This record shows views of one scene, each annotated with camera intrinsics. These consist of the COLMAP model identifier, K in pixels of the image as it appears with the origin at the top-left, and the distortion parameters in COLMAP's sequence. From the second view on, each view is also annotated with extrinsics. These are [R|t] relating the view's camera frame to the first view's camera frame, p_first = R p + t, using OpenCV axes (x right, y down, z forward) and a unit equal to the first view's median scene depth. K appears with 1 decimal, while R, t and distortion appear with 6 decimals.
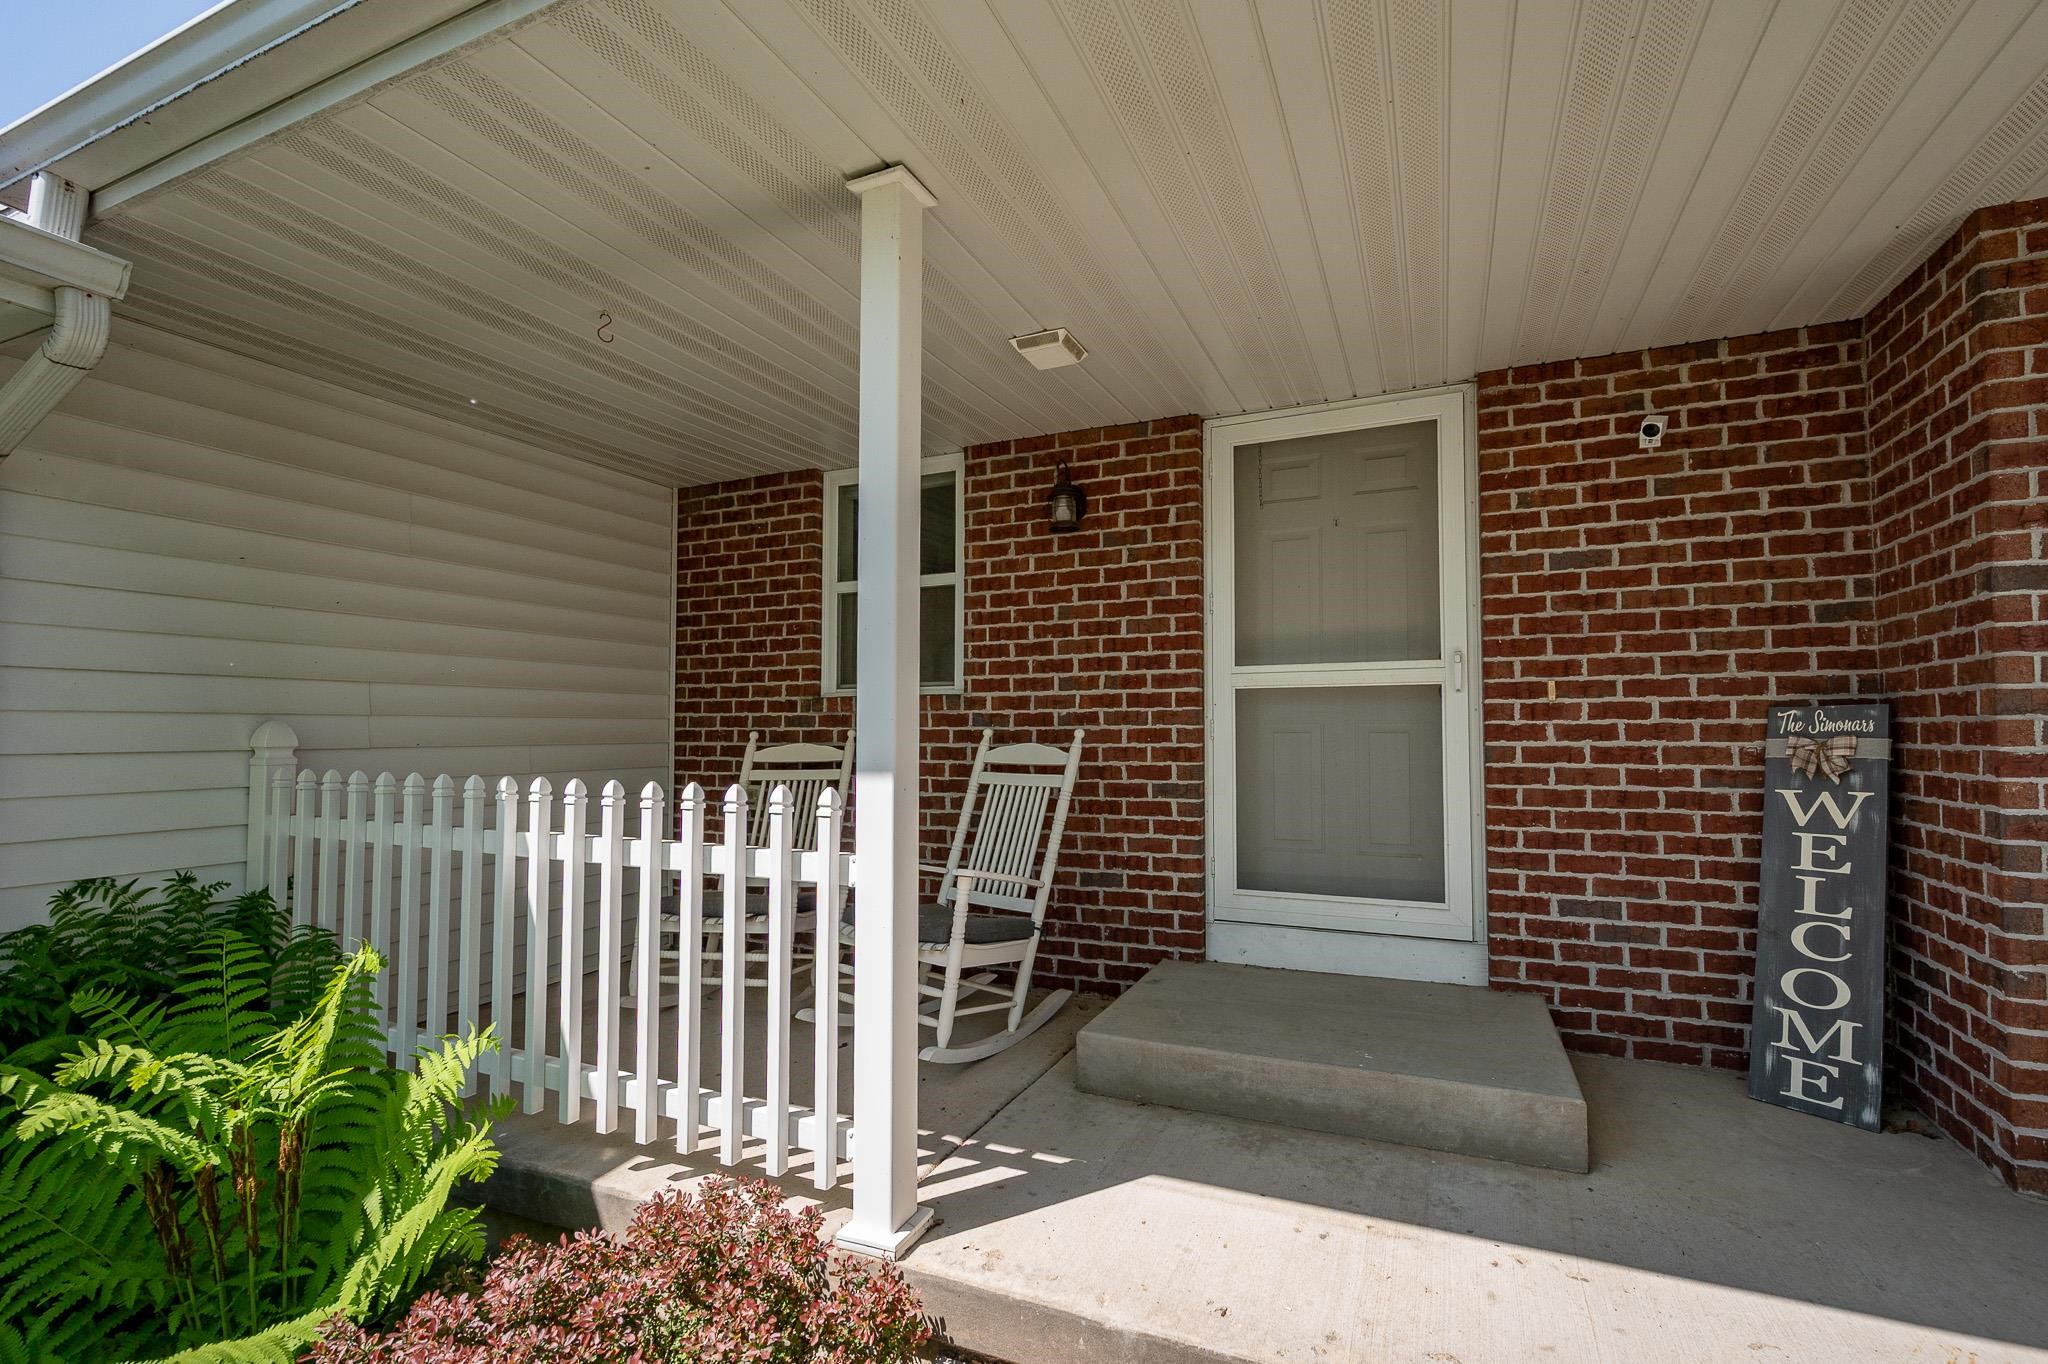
lens RADIAL K [[843.5, 0, 1019.9], [0, 843.5, 692.4], [0, 0, 1]] dist [0.001037, -0.000537]
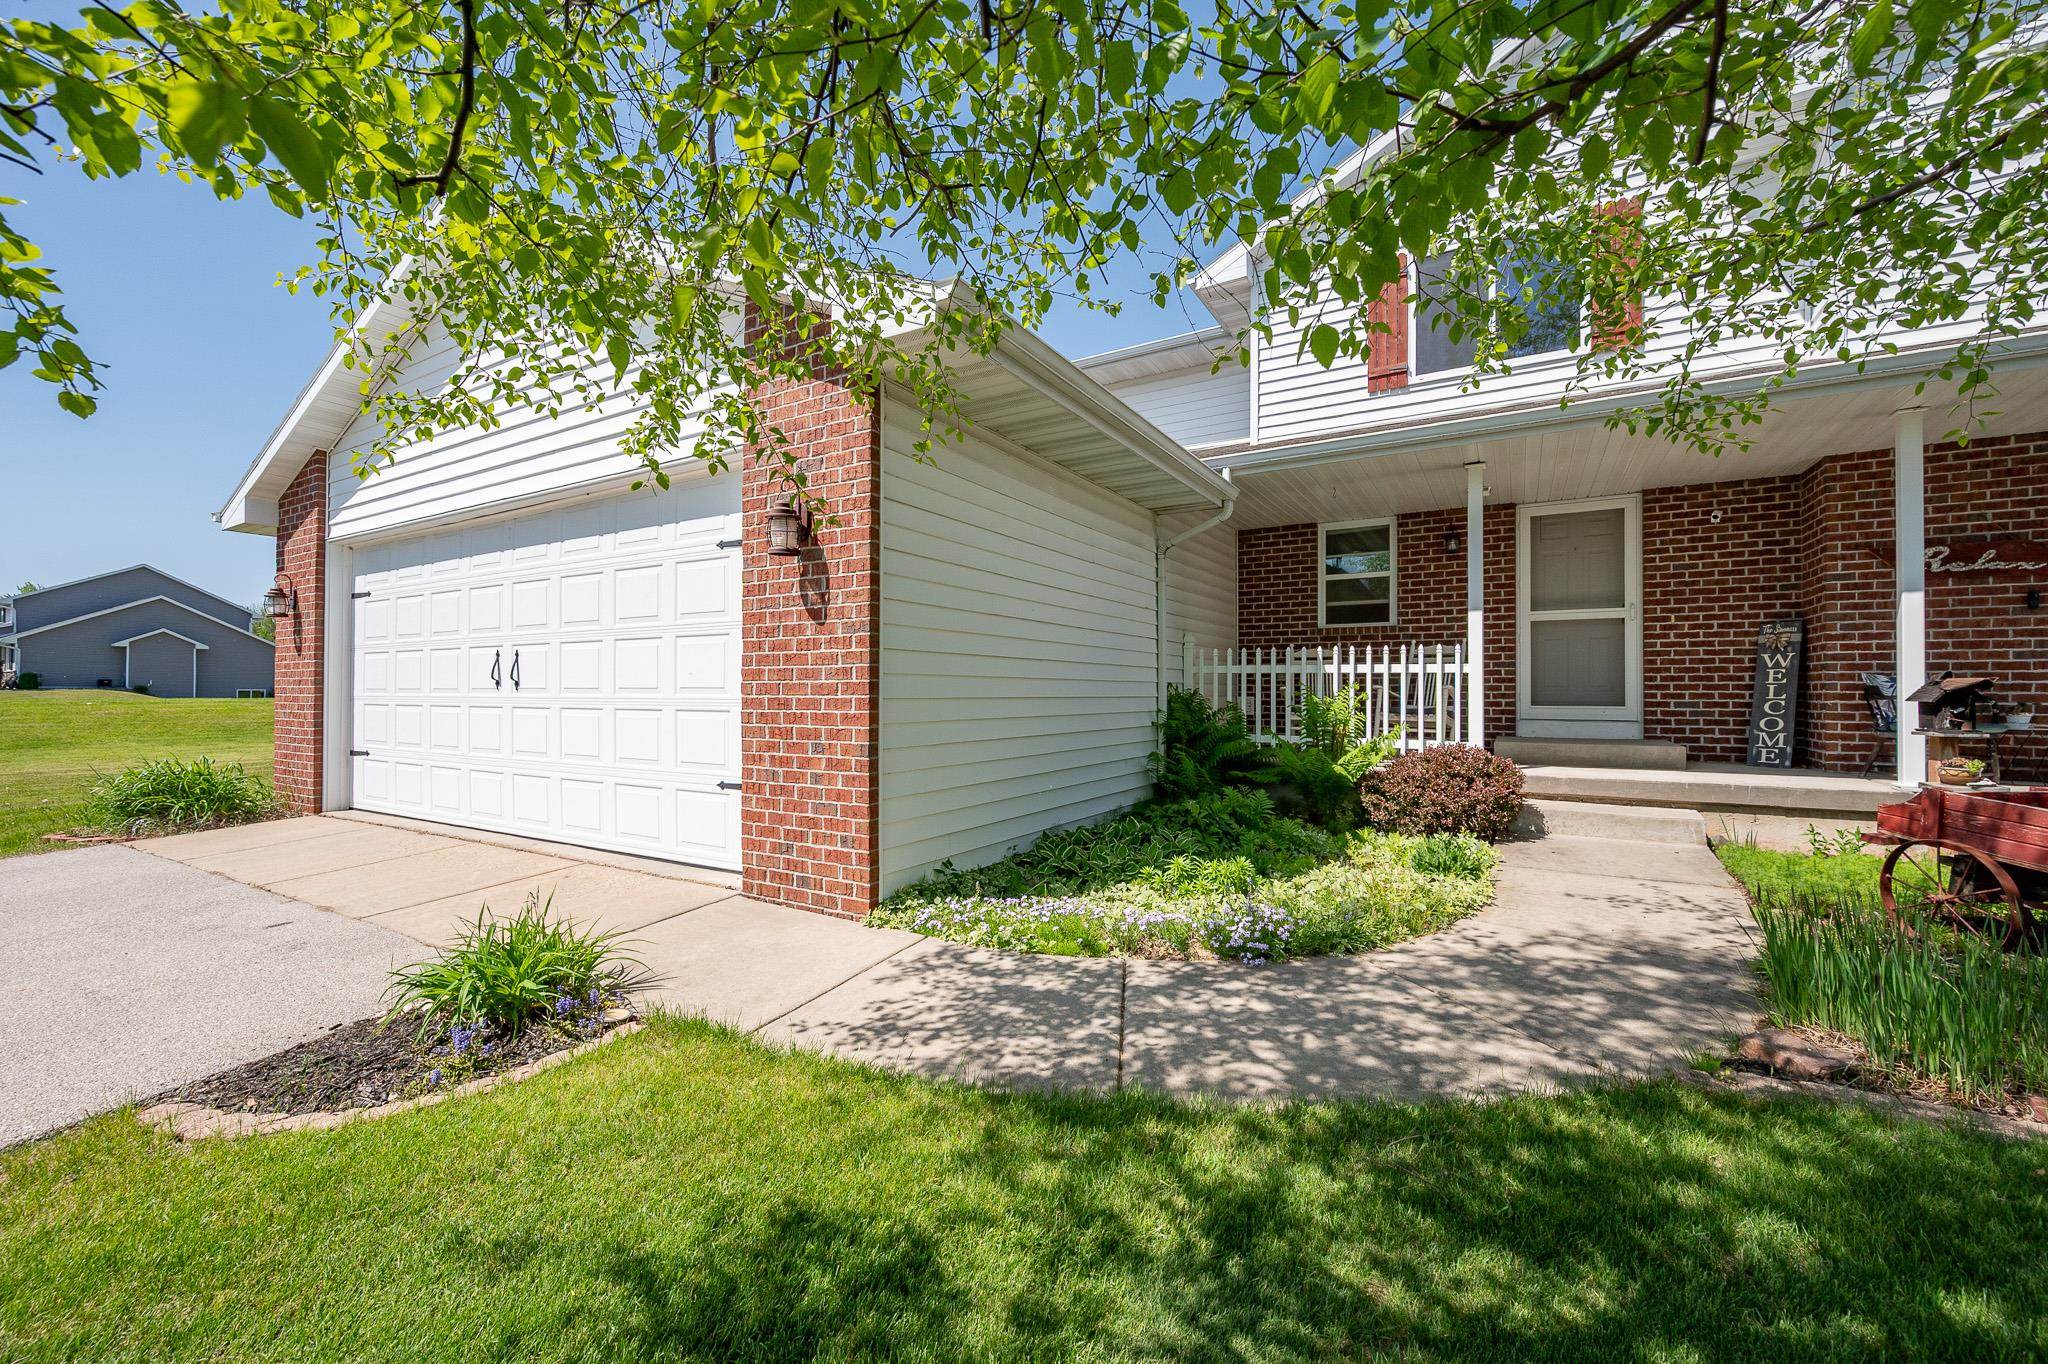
lens RADIAL K [[843.5, 0, 1035.4], [0, 843.5, 687.7], [0, 0, 1]] dist [0.001037, -0.000537]
pose [[0.998040, 0.000827, -0.062577, -1.125000], [0.000896, 0.999621, 0.027501, 0.133699], [0.062576, -0.027503, 0.997661, -1.659088]]
